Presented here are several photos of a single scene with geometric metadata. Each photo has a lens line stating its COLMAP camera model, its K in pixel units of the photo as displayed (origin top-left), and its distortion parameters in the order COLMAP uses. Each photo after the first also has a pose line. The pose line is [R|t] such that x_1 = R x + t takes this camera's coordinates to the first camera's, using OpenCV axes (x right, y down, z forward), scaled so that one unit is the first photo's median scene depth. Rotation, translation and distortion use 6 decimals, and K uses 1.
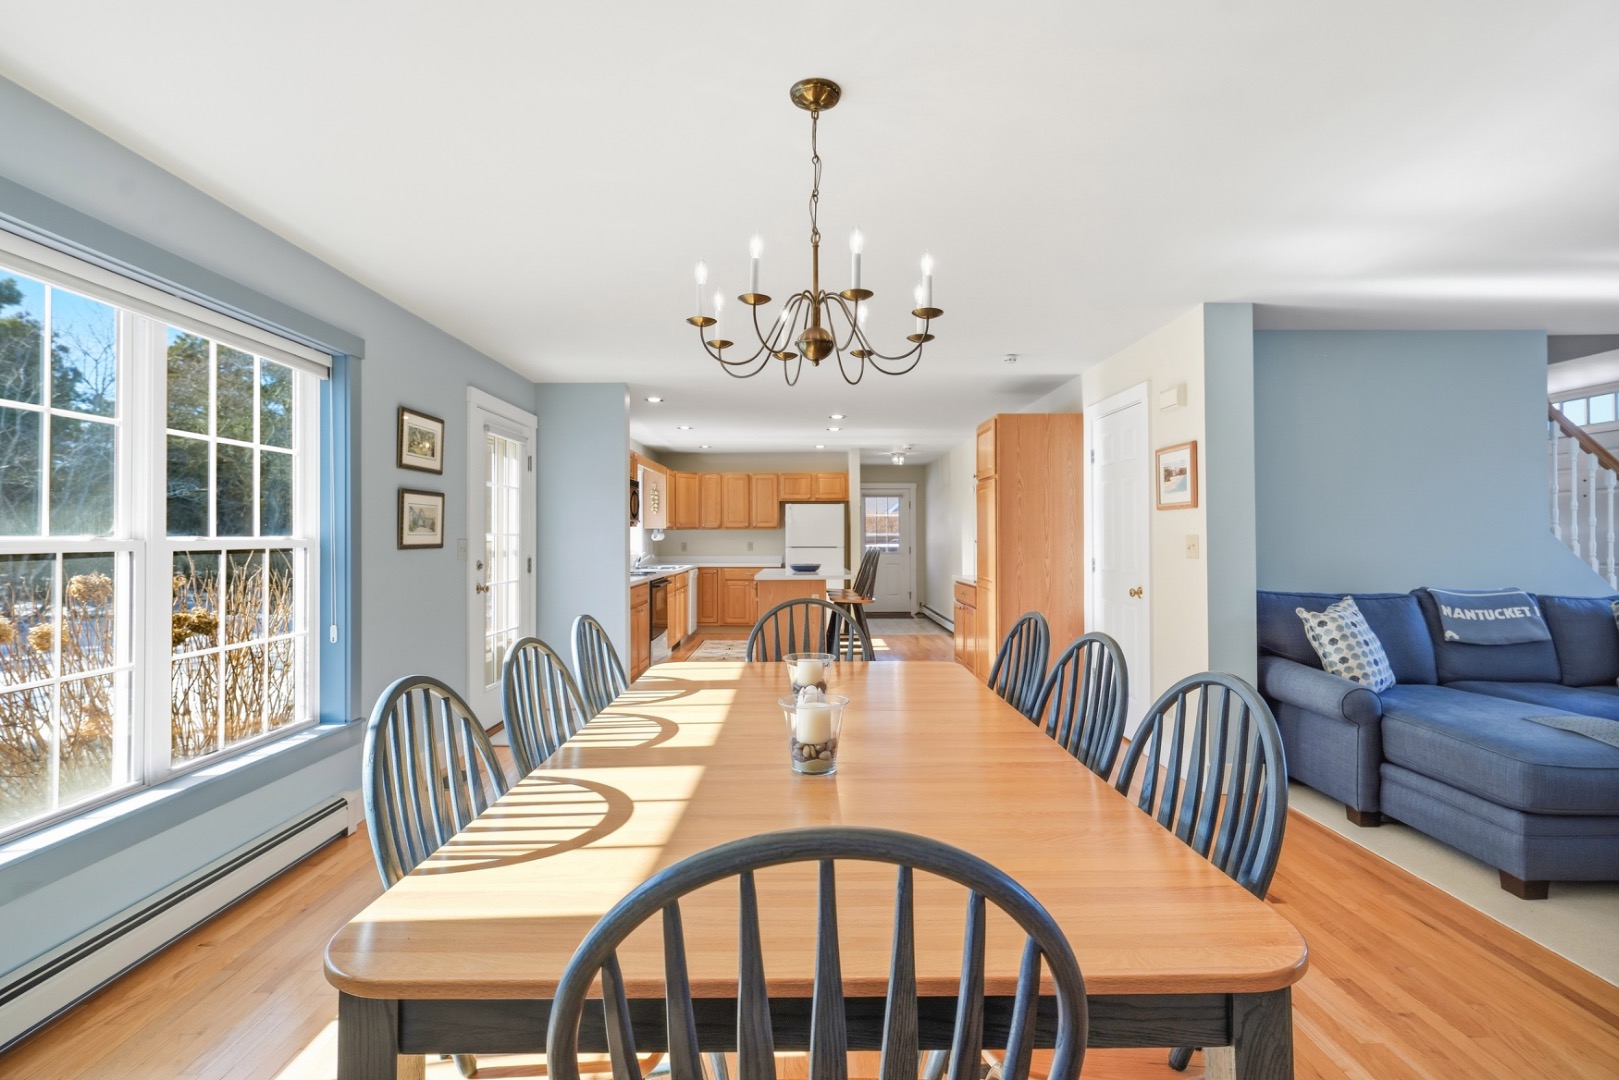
lens RADIAL K [[775.0, 0, 800.7], [0, 775.0, 532.6], [0, 0, 1]] dist [-0.006792, 0.000008]
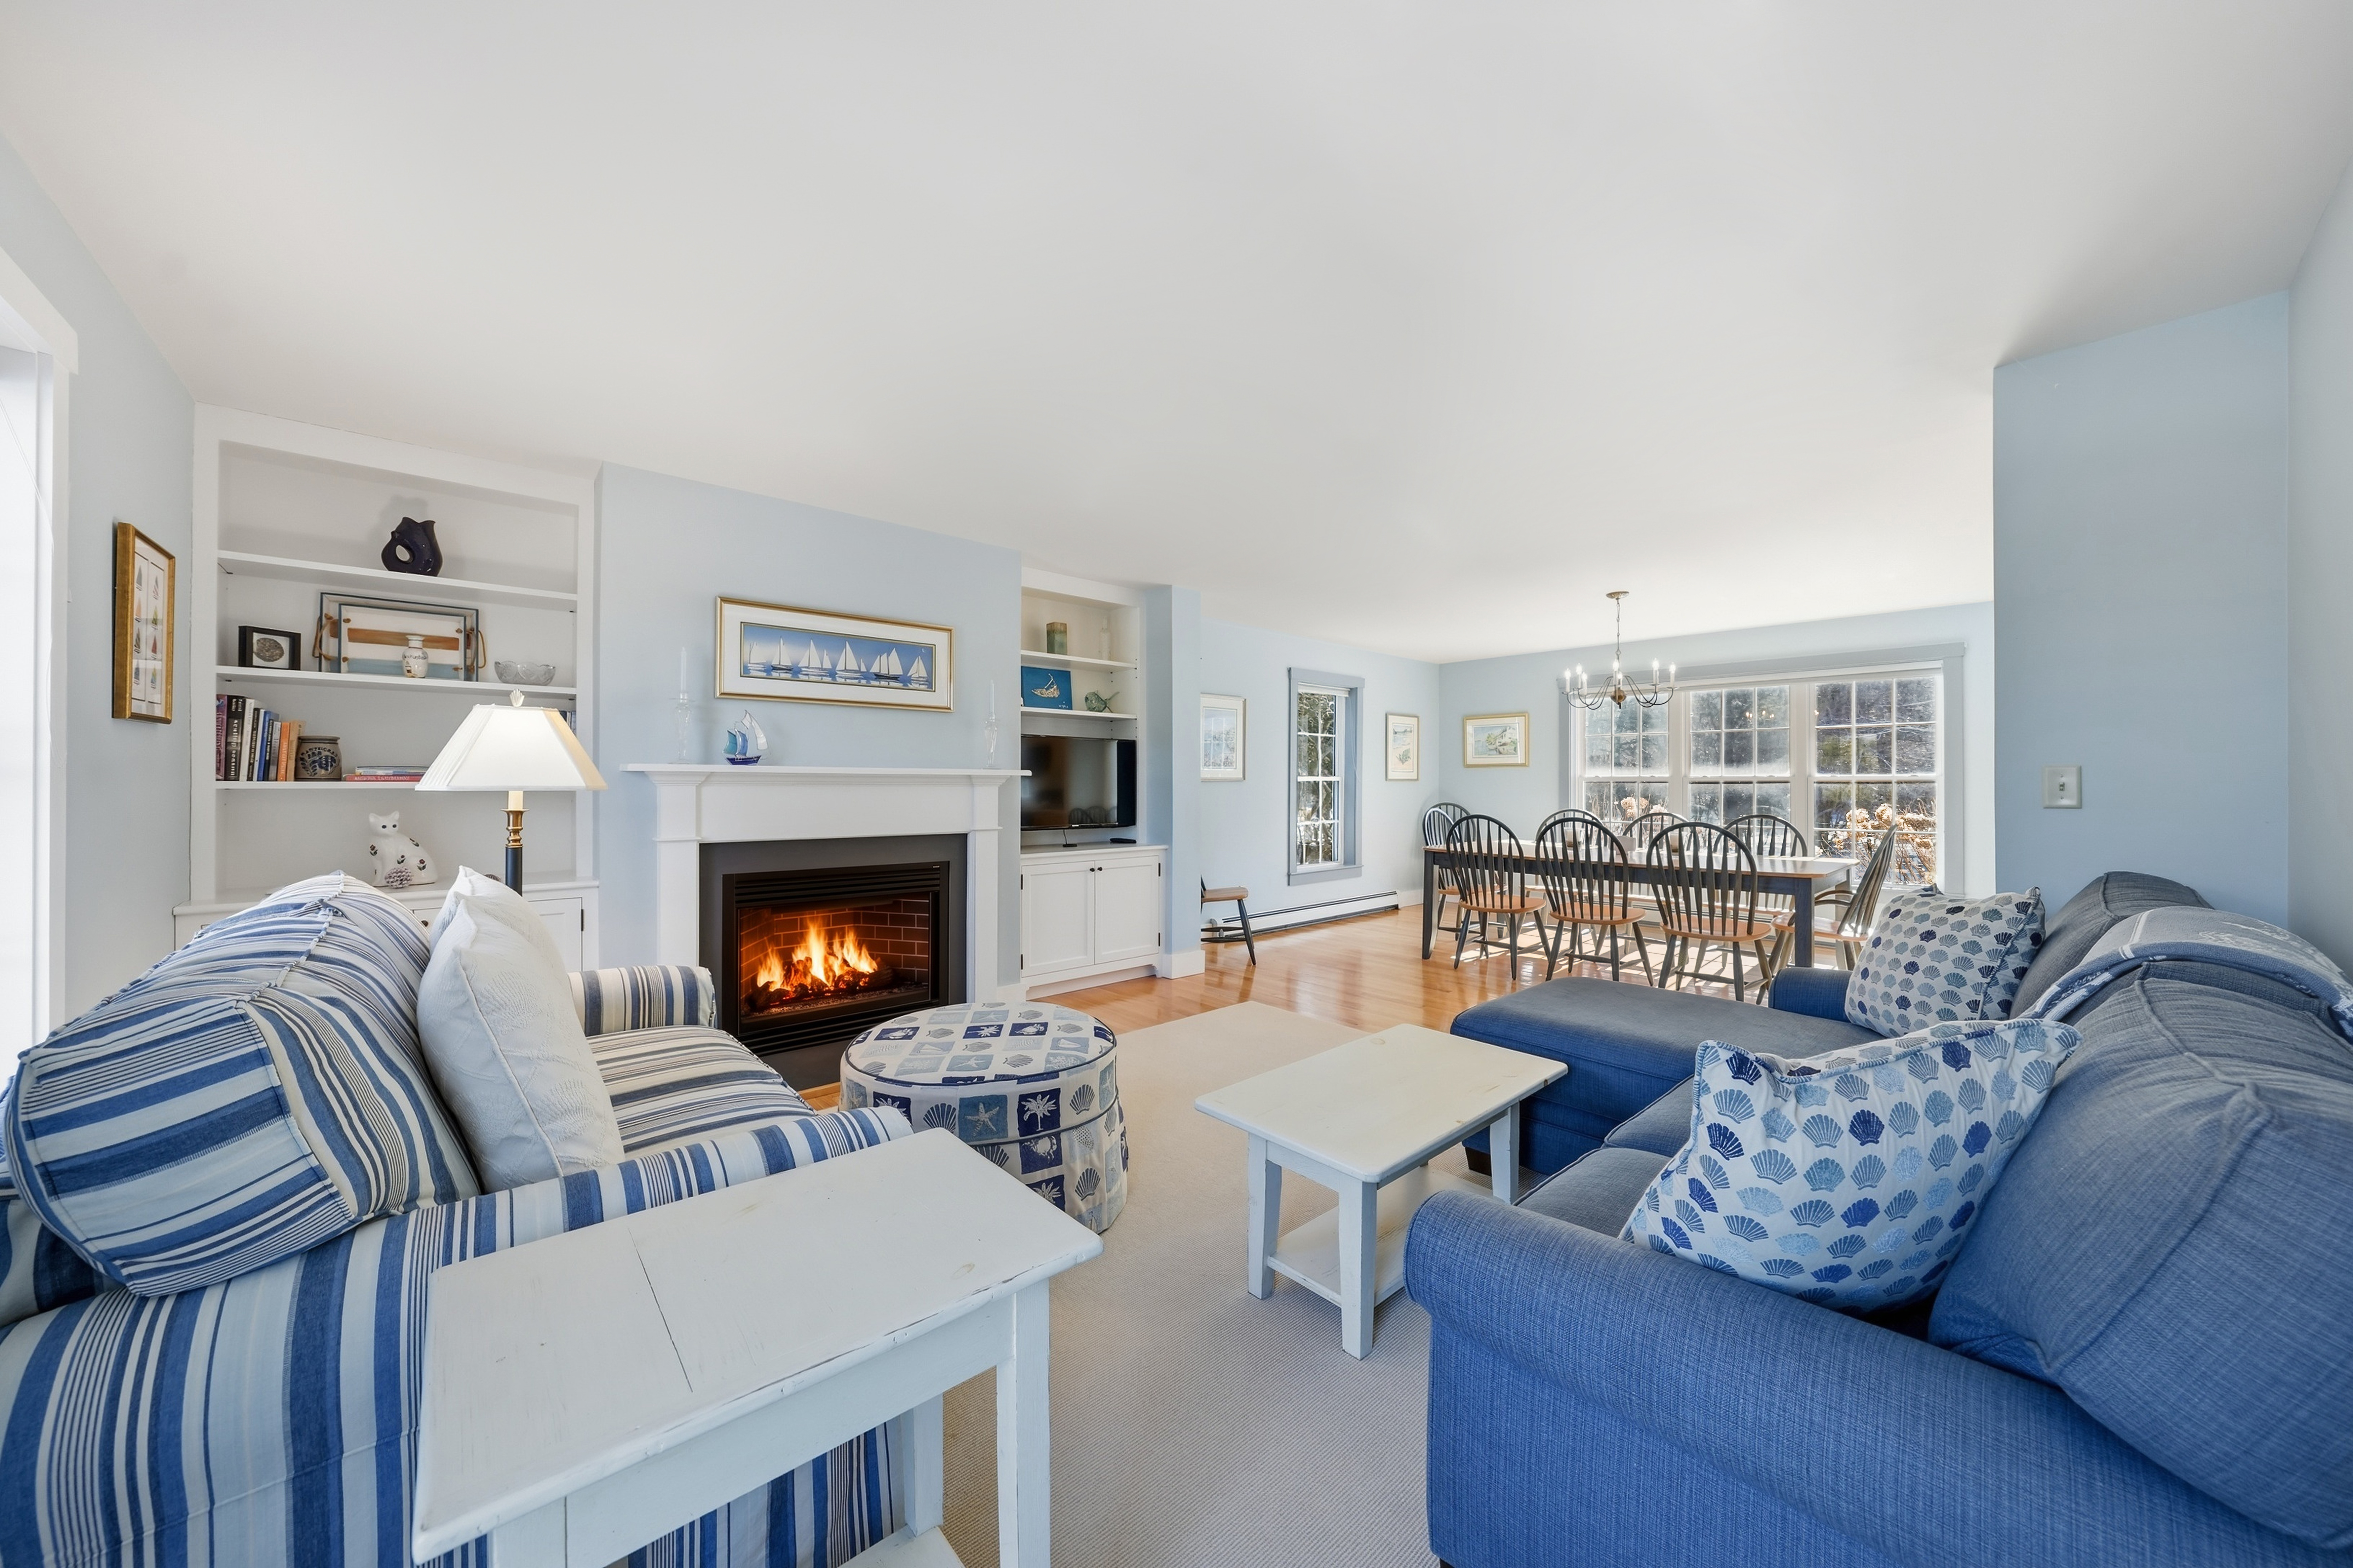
lens RADIAL K [[819.1, 0, 1163.3], [0, 819.1, 779.4], [0, 0, 1]] dist [-0.020690, 0.002942]
pose [[-0.749166, 0.000957, -0.662382, 0.995754], [0.006578, 0.999960, -0.005995, 0.009857], [0.662350, -0.008849, -0.749143, 0.699426]]
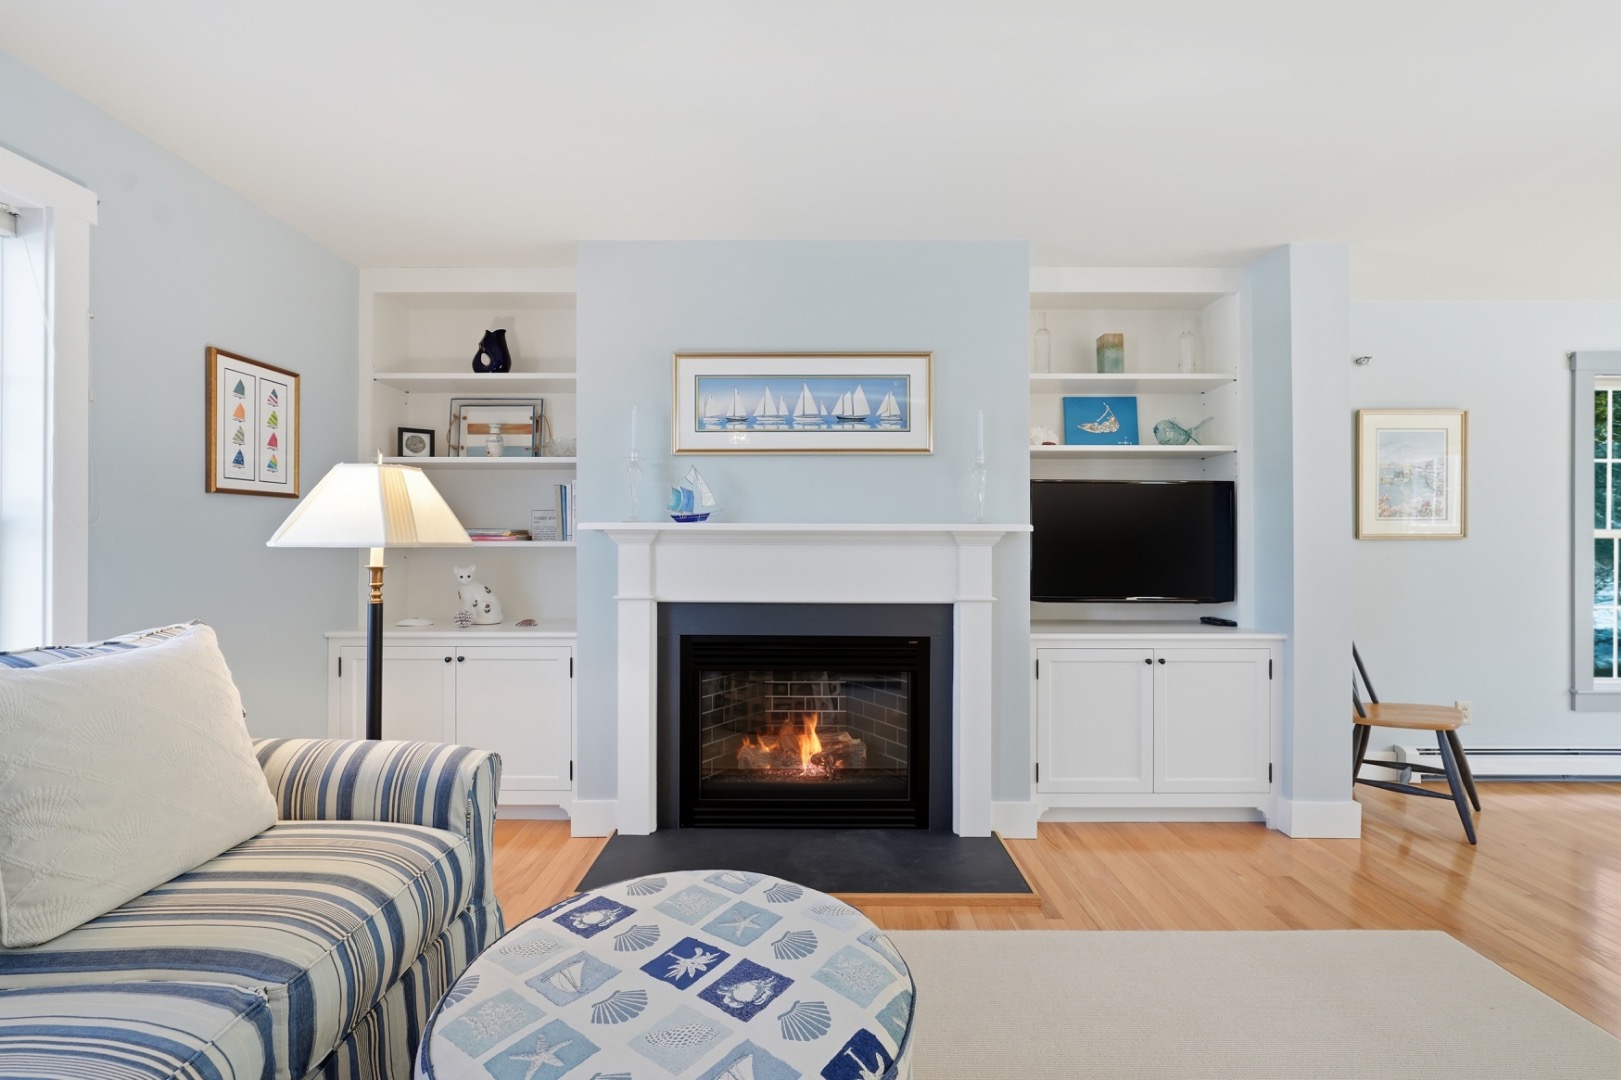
lens RADIAL K [[681.2, 0, 805.7], [0, 681.2, 544.4], [0, 0, 1]] dist [-0.011423, 0.002001]
pose [[-0.999991, 0.004162, 0.000866, 0.742225], [0.004157, 0.999970, -0.006475, 0.012344], [-0.000893, -0.006472, -0.999979, 0.521234]]
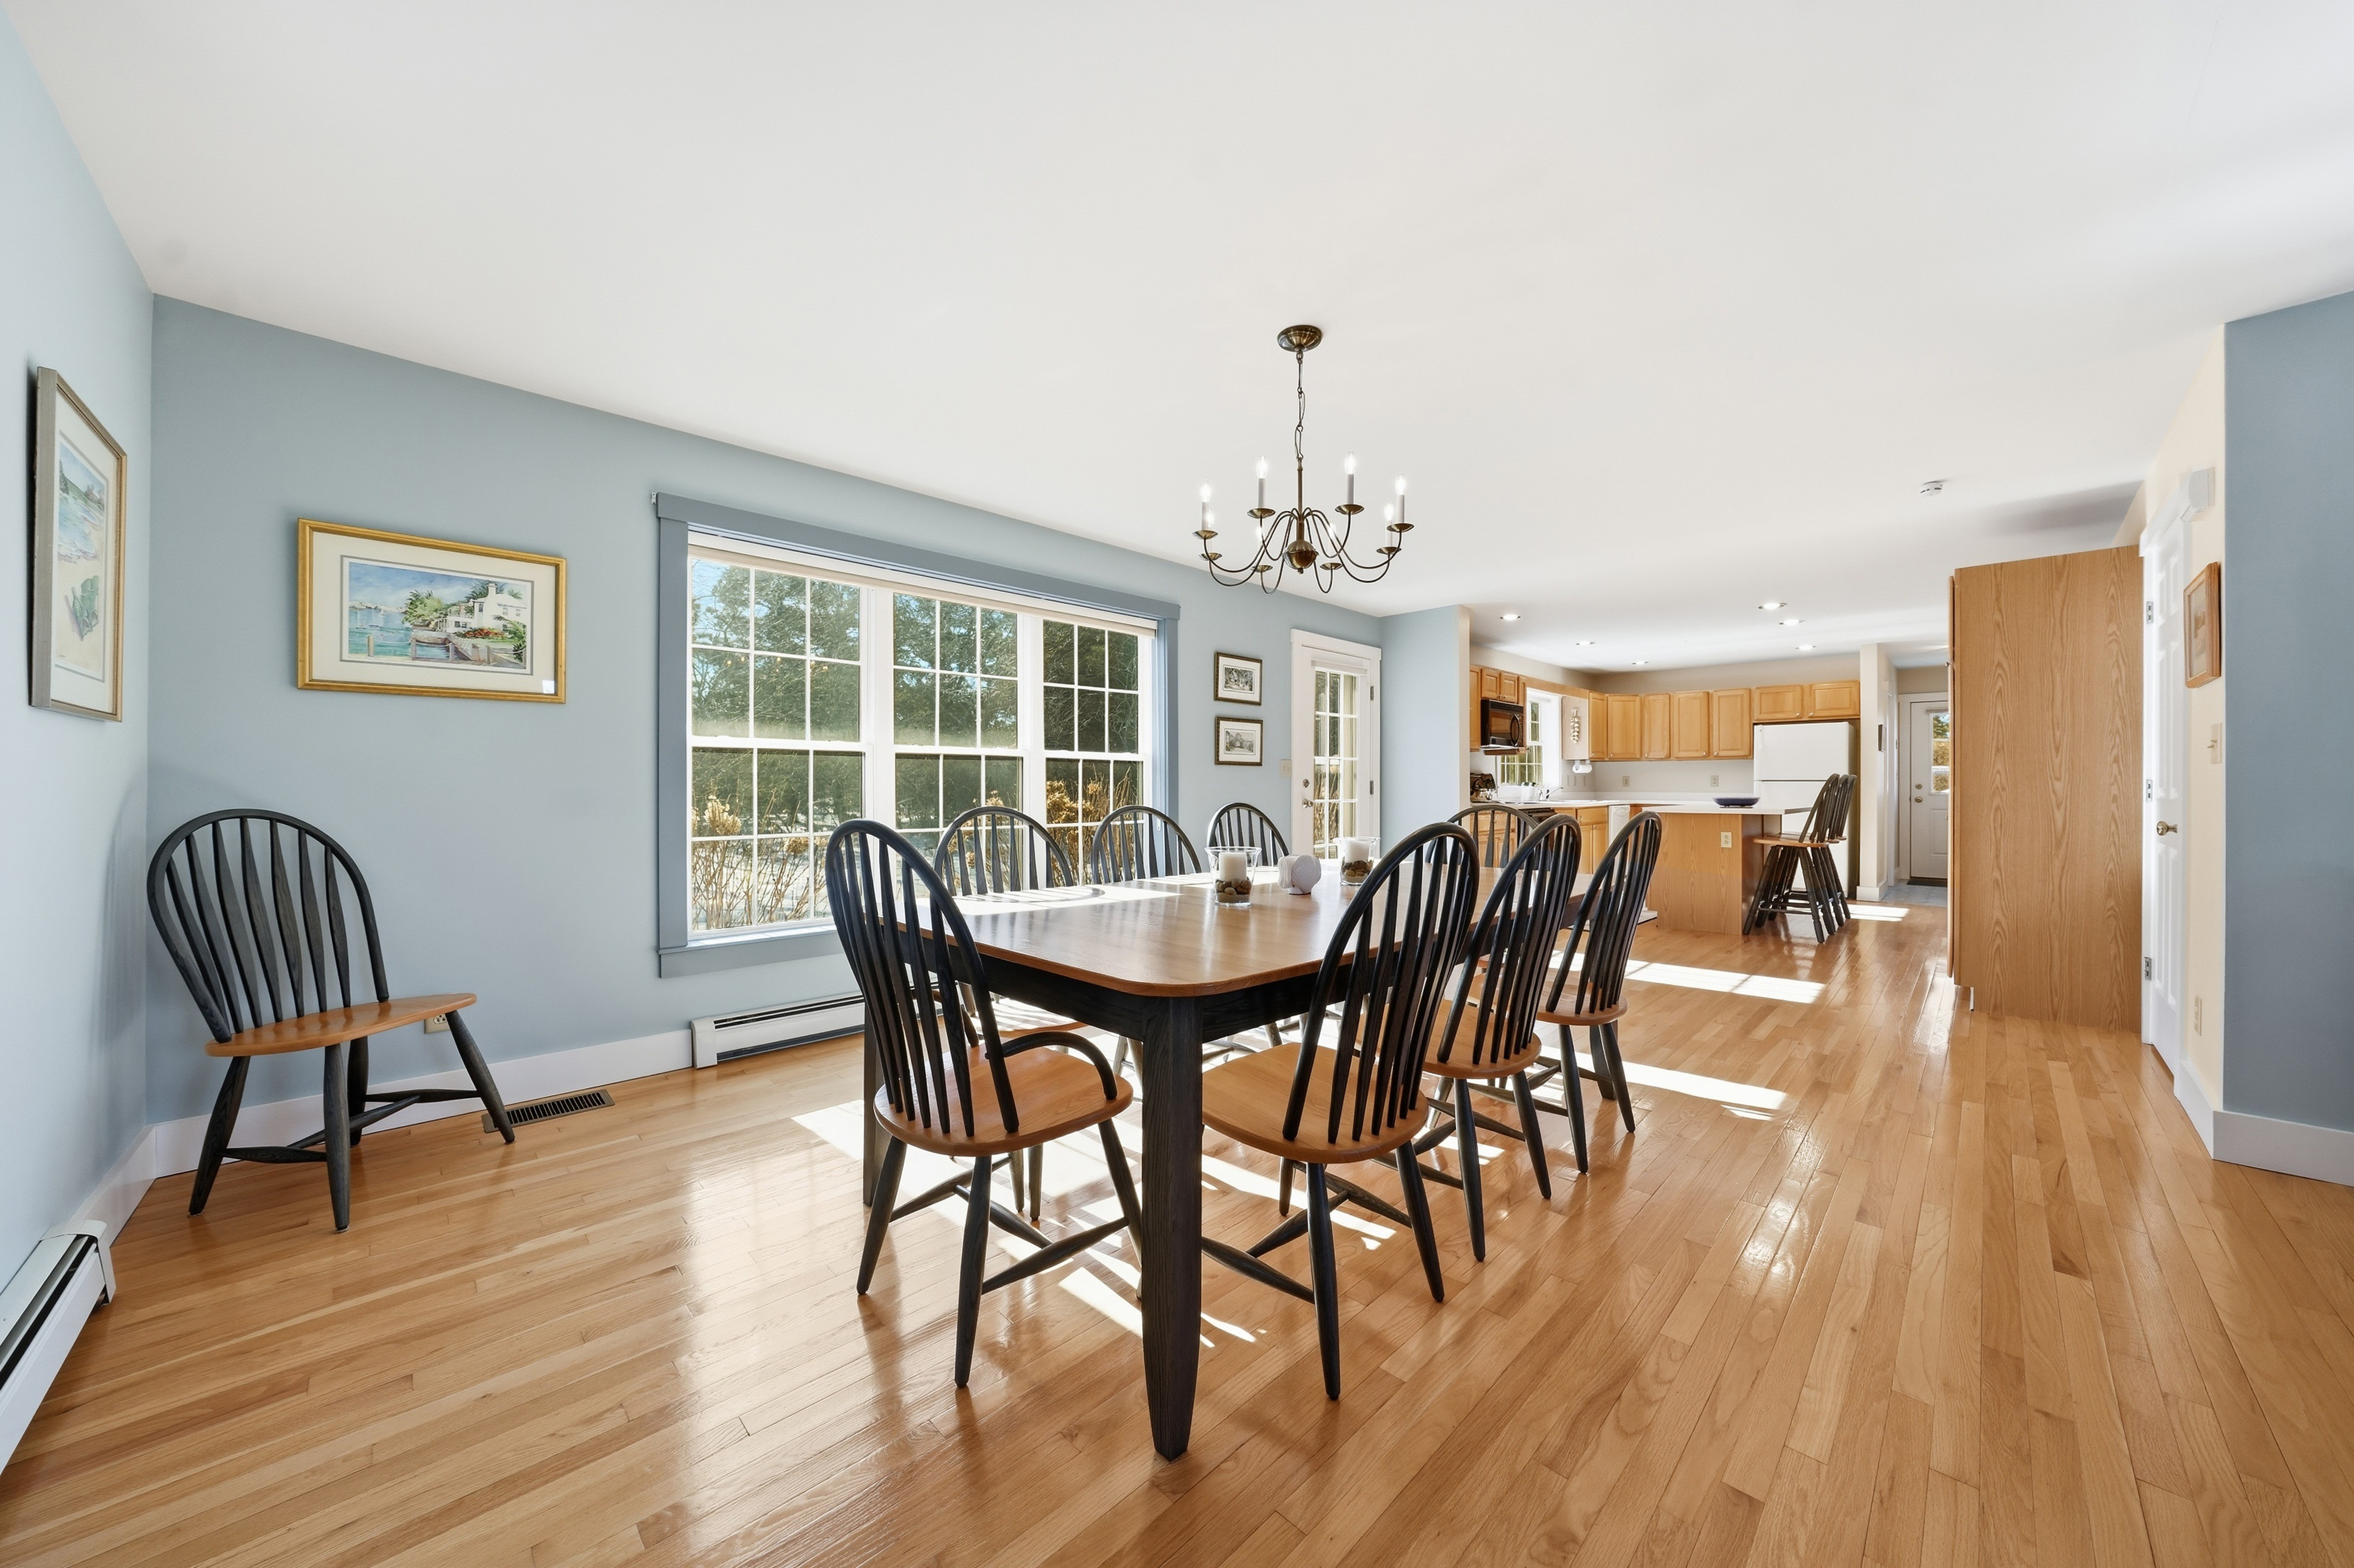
lens RADIAL K [[819.3, 0, 1176.3], [0, 819.3, 802.0], [0, 0, 1]] dist [-0.020690, 0.002942]
pose [[0.705905, 0.018499, -0.708065, 0.265756], [0.000969, 0.999633, 0.027083, 0.031699], [0.708306, -0.019804, 0.705627, 0.001198]]
